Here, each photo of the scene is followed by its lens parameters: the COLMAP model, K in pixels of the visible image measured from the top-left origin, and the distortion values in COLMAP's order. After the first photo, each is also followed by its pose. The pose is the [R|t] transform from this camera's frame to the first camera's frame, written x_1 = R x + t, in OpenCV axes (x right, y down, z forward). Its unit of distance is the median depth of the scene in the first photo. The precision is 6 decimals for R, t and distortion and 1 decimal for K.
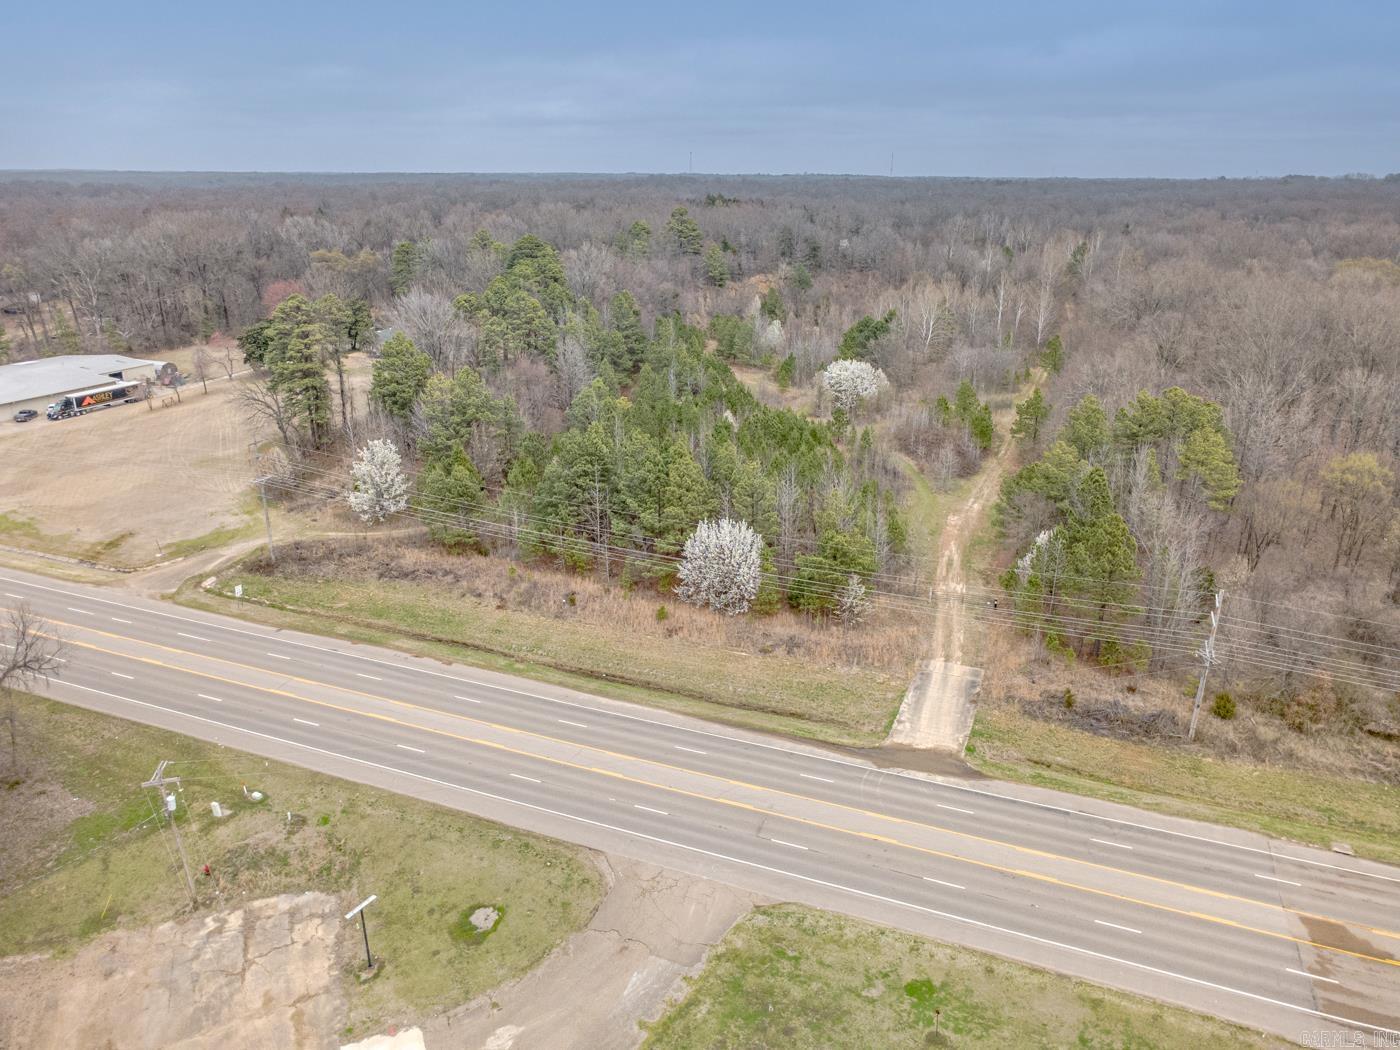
lens RADIAL K [[981.5, 0, 701.2], [0, 981.5, 525.4], [0, 0, 1]] dist [0.005539, -0.000359]
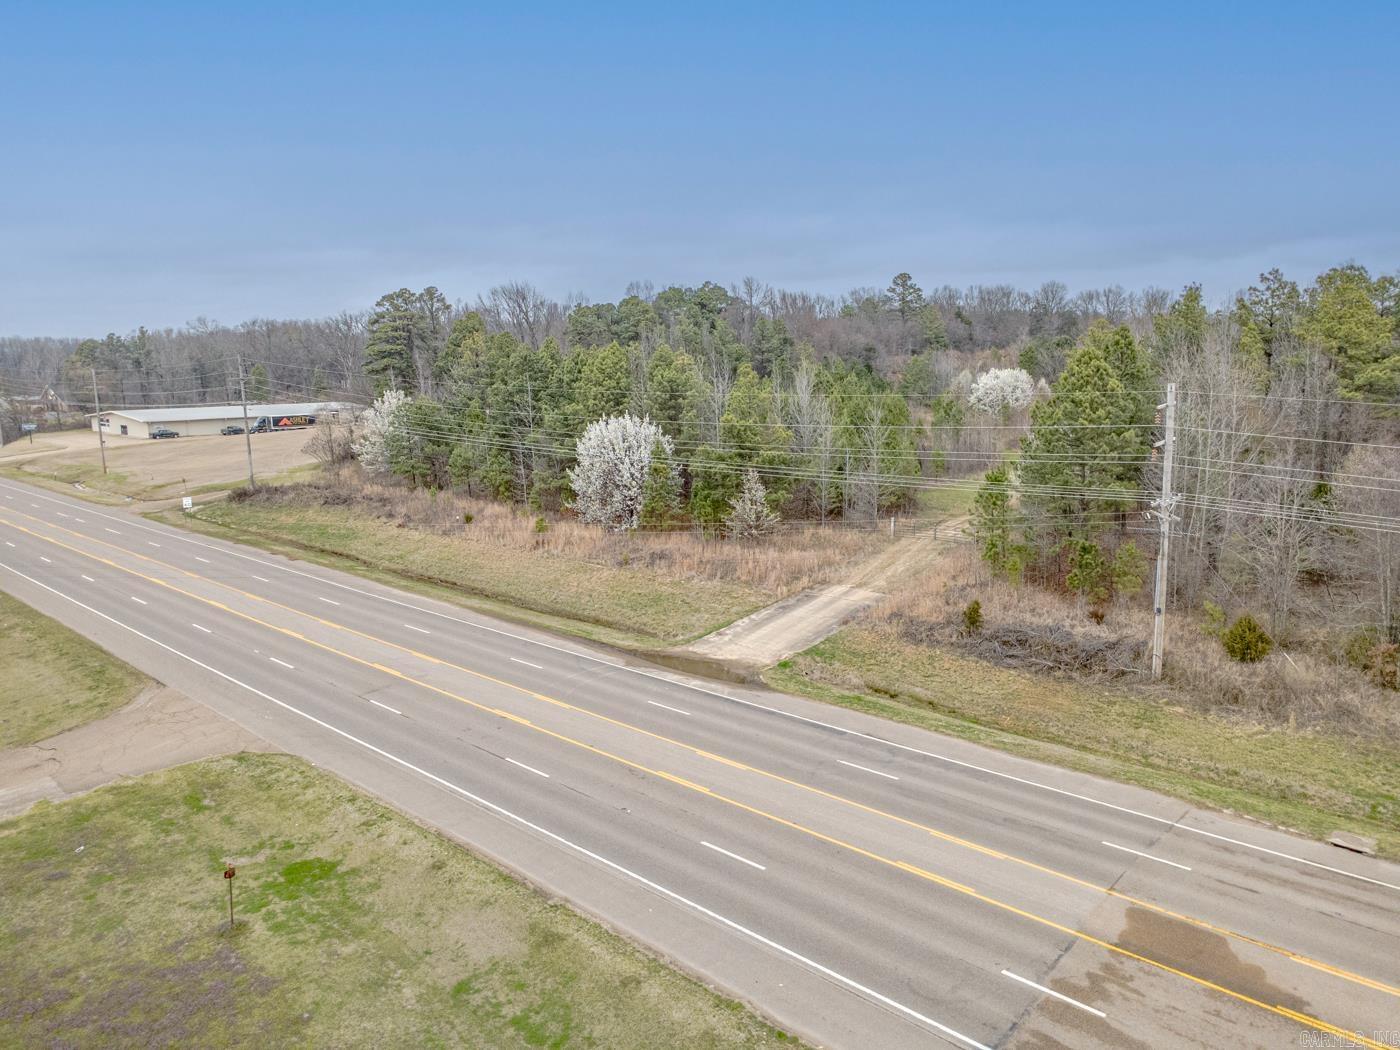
lens RADIAL K [[981.5, 0, 700.5], [0, 981.5, 527.2], [0, 0, 1]] dist [0.005539, -0.000359]
pose [[0.933981, 0.040556, -0.355014, 0.454504], [-0.101450, 0.982750, -0.154632, 0.248507], [0.342618, 0.180440, 0.921984, 0.377348]]
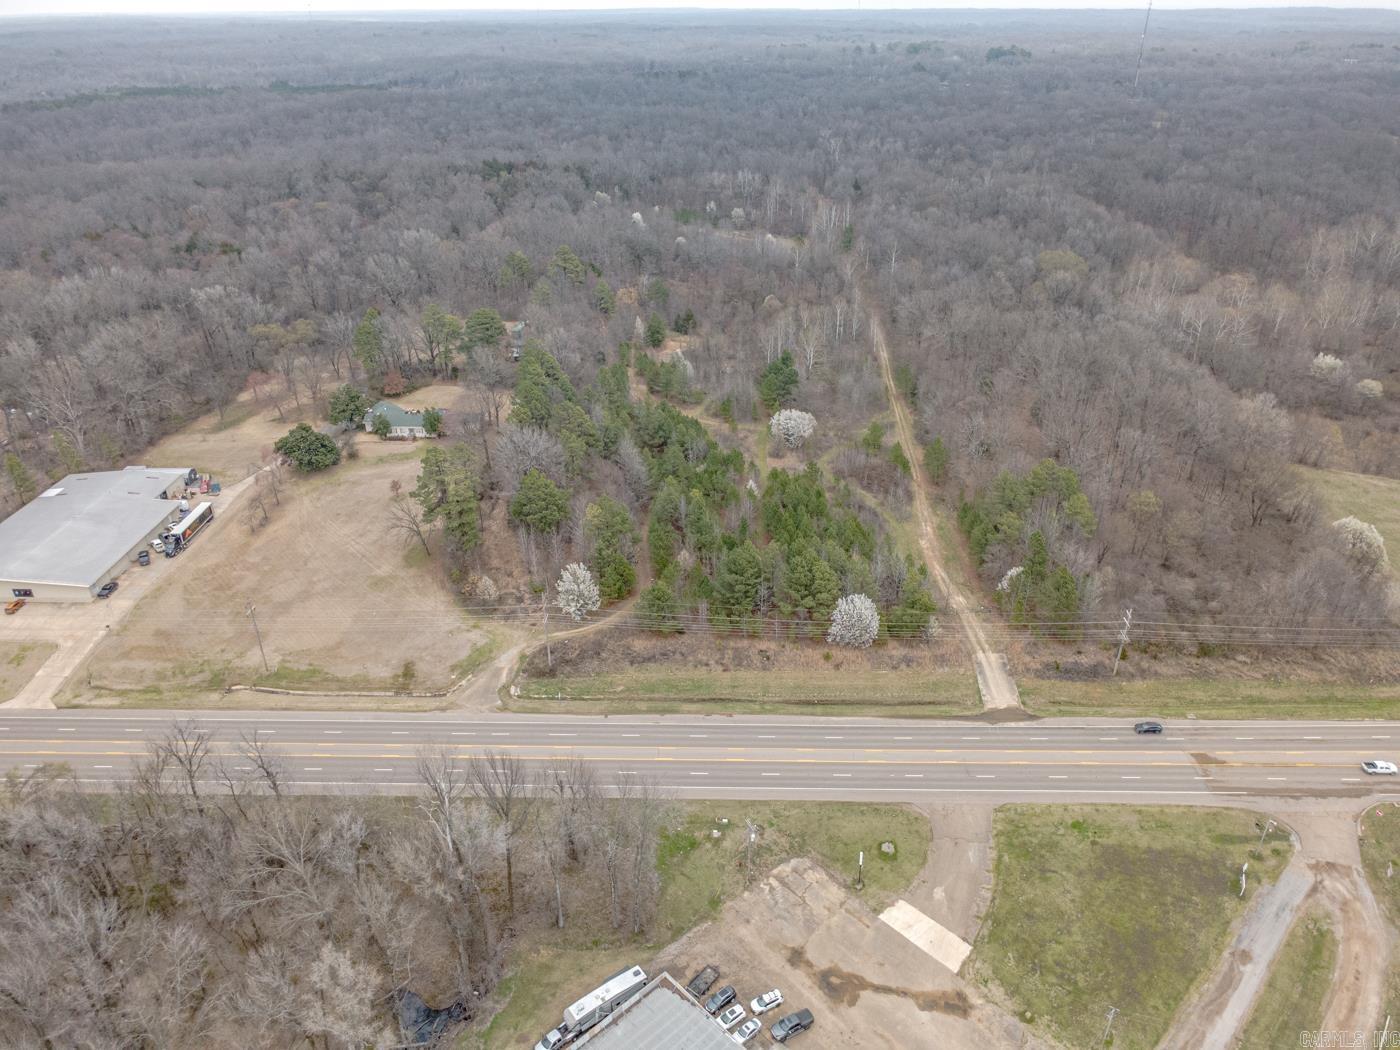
lens RADIAL K [[981.5, 0, 700.1], [0, 981.5, 524.6], [0, 0, 1]] dist [0.005539, -0.000359]
pose [[0.938165, -0.176891, 0.297583, -0.888277], [0.131561, 0.977283, 0.166161, -0.555048], [-0.320215, -0.116737, 0.940125, -0.635195]]
